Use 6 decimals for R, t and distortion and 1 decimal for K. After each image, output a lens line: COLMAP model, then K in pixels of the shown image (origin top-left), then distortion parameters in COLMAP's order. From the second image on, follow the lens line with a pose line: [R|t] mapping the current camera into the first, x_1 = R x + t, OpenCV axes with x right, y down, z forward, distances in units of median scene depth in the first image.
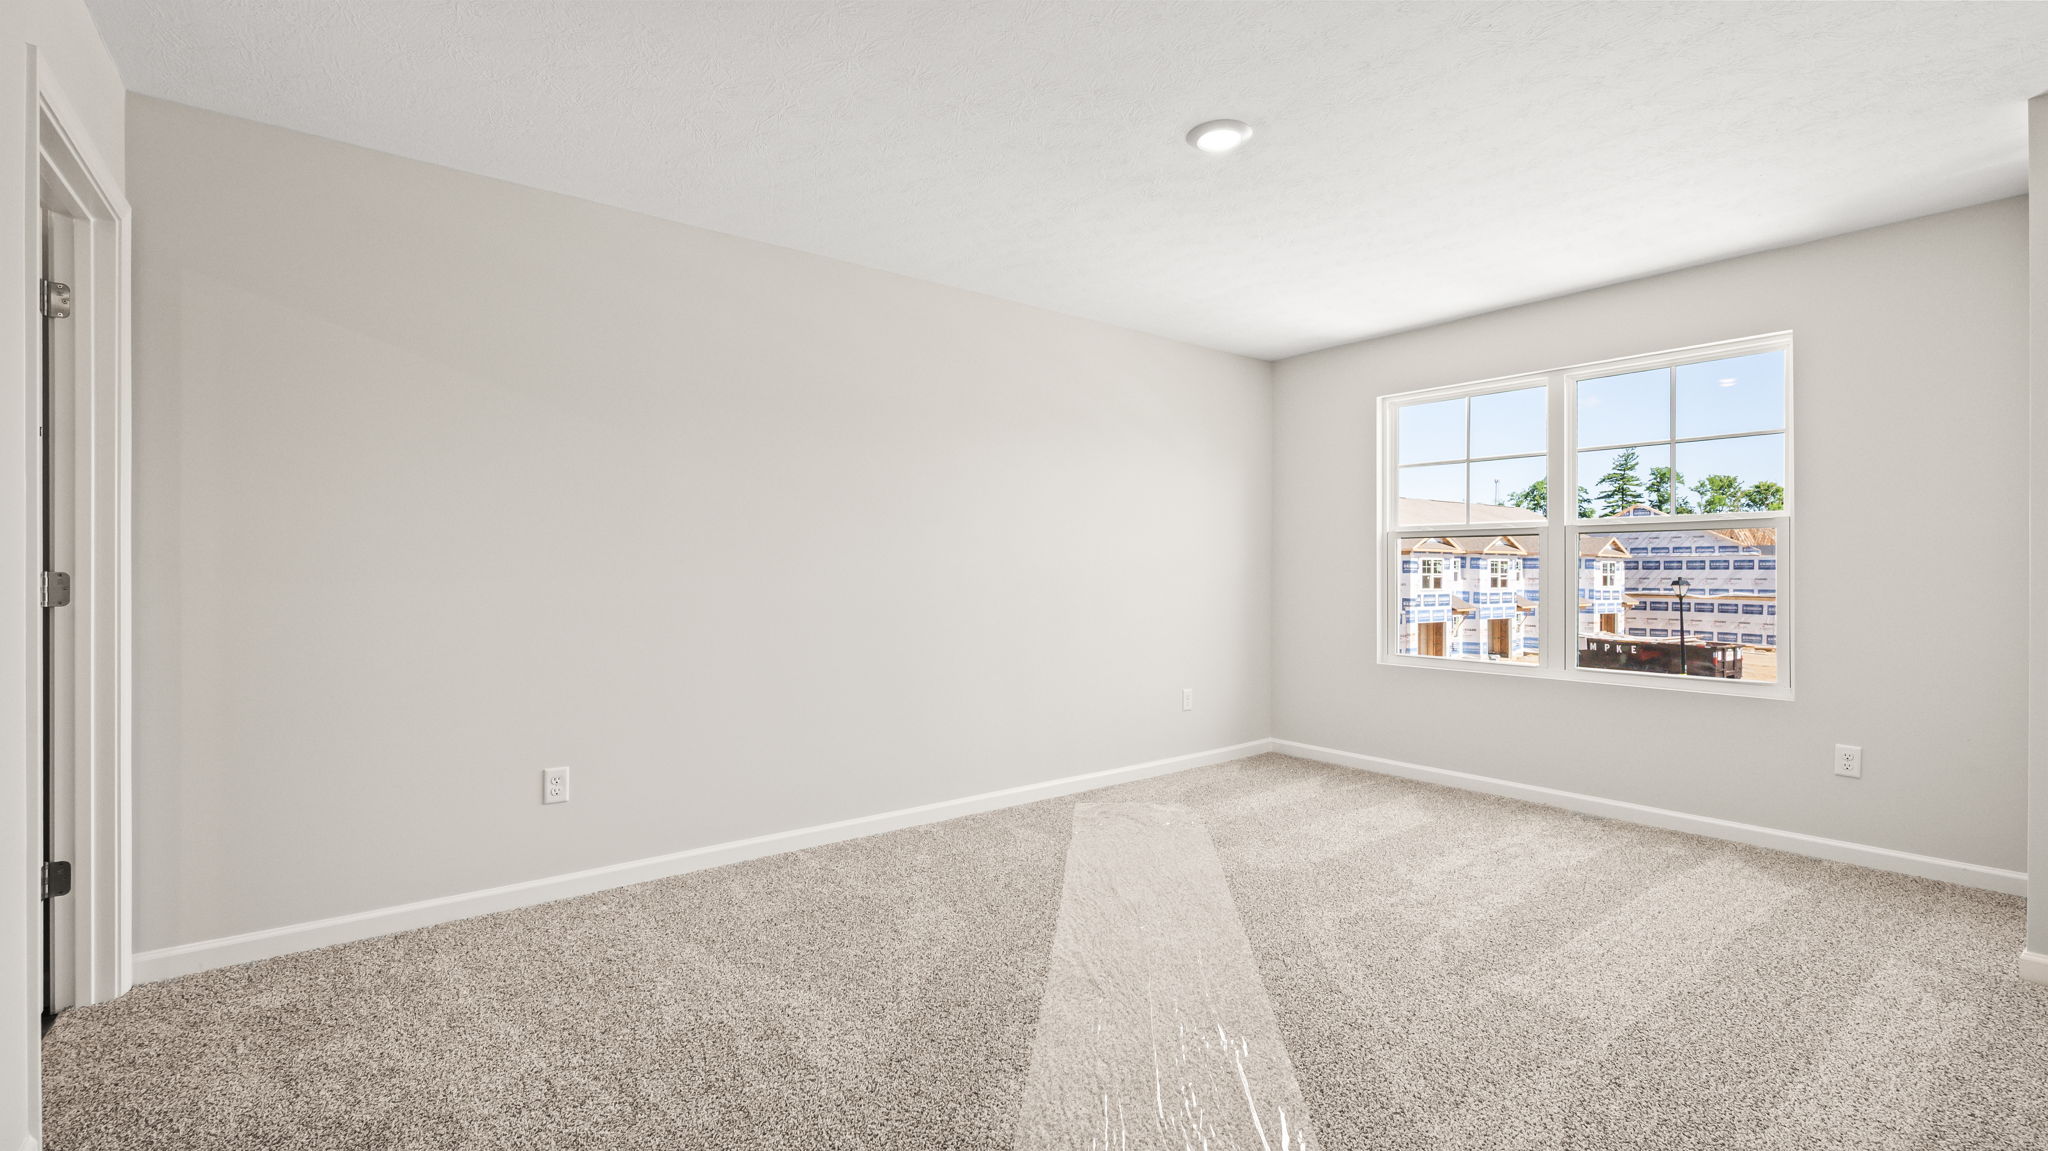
lens RADIAL K [[888.3, 0, 1030.4], [0, 888.3, 573.3], [0, 0, 1]] dist [-0.001642, -0.000405]
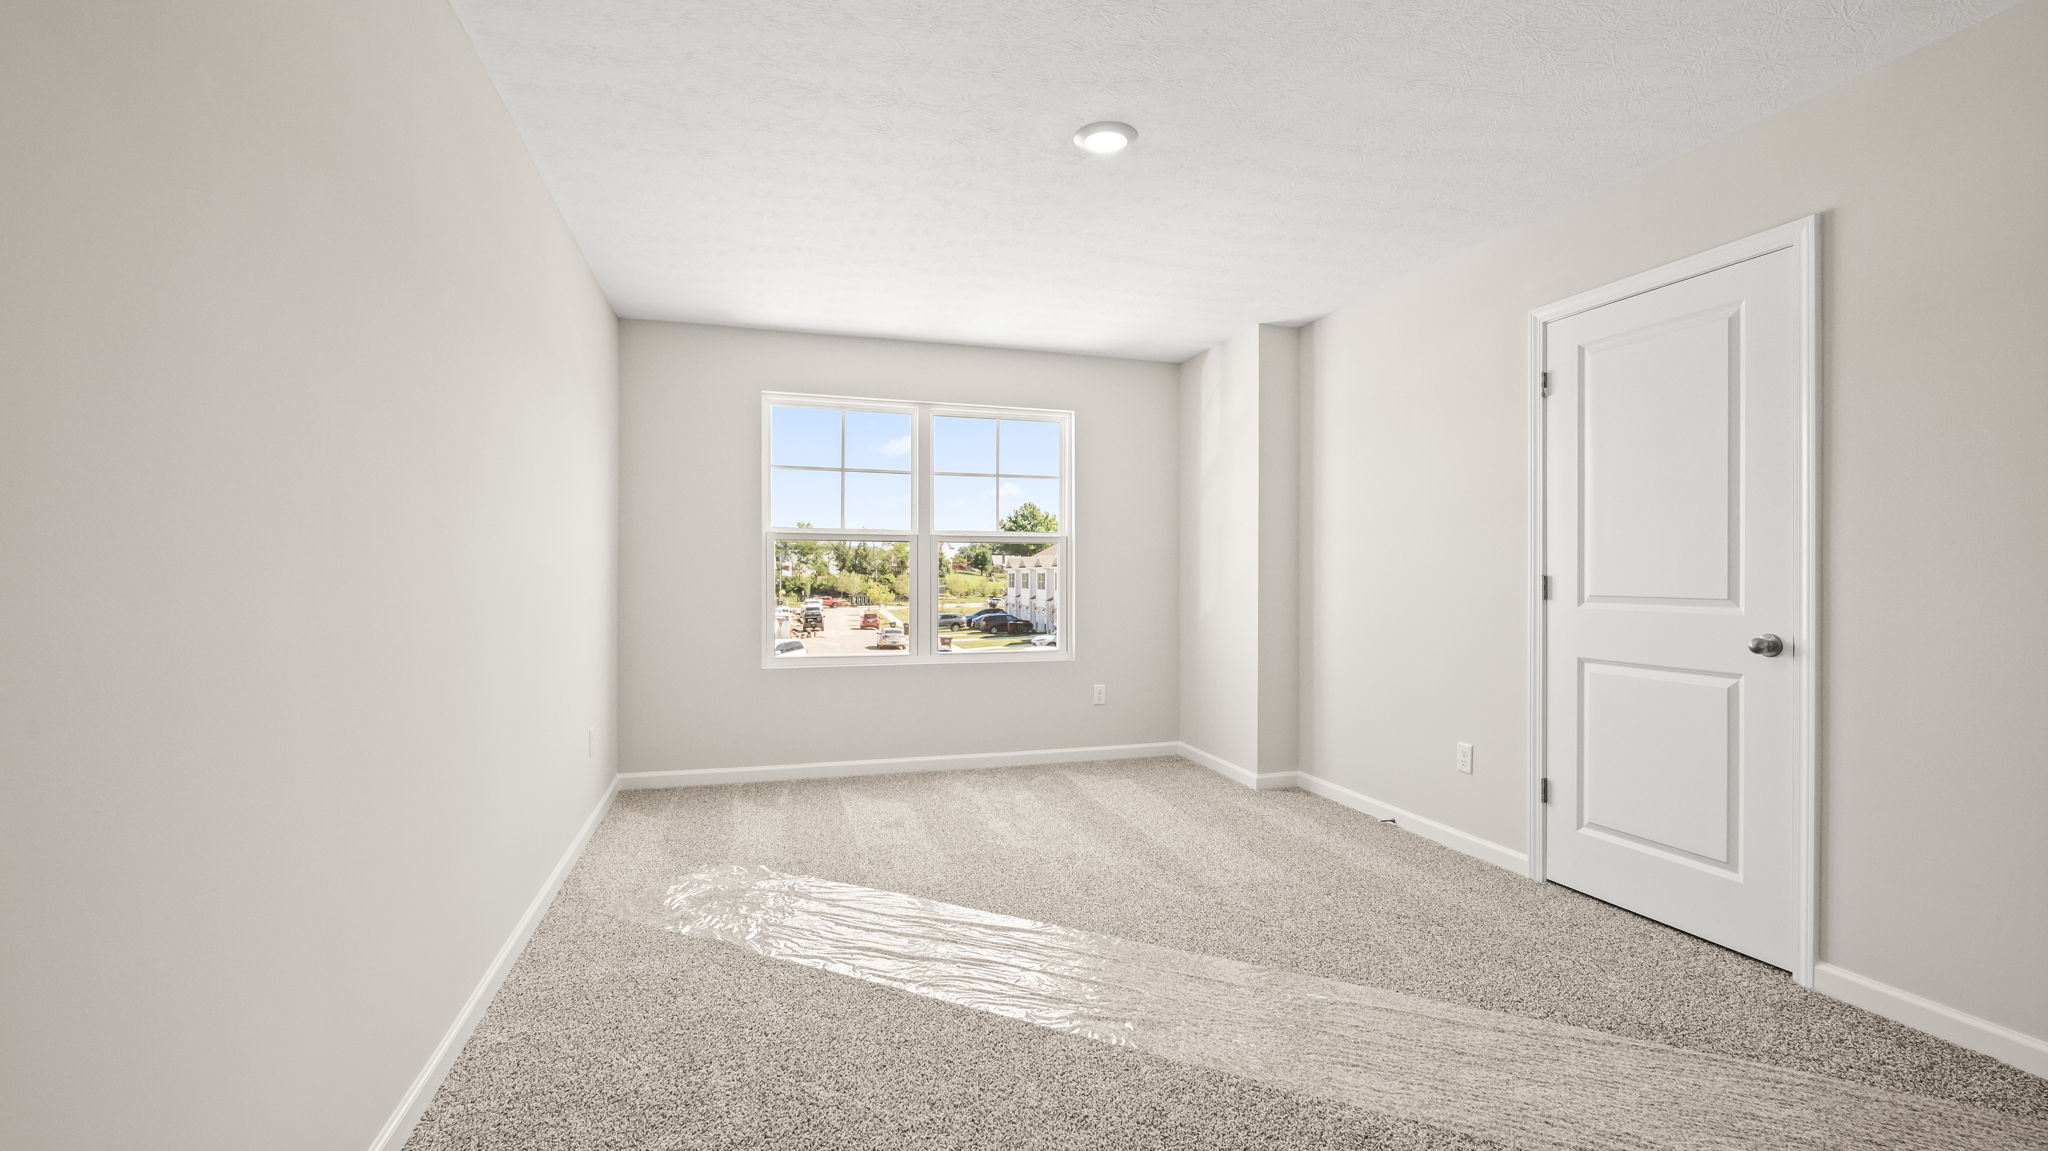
lens RADIAL K [[888.3, 0, 1030.4], [0, 888.3, 573.3], [0, 0, 1]] dist [-0.001642, -0.000405]
pose [[0.349385, 0.003632, 0.936972, -0.542457], [0.000718, 0.999991, -0.004144, 0.003624], [-0.936979, 0.002121, 0.349379, 0.521955]]
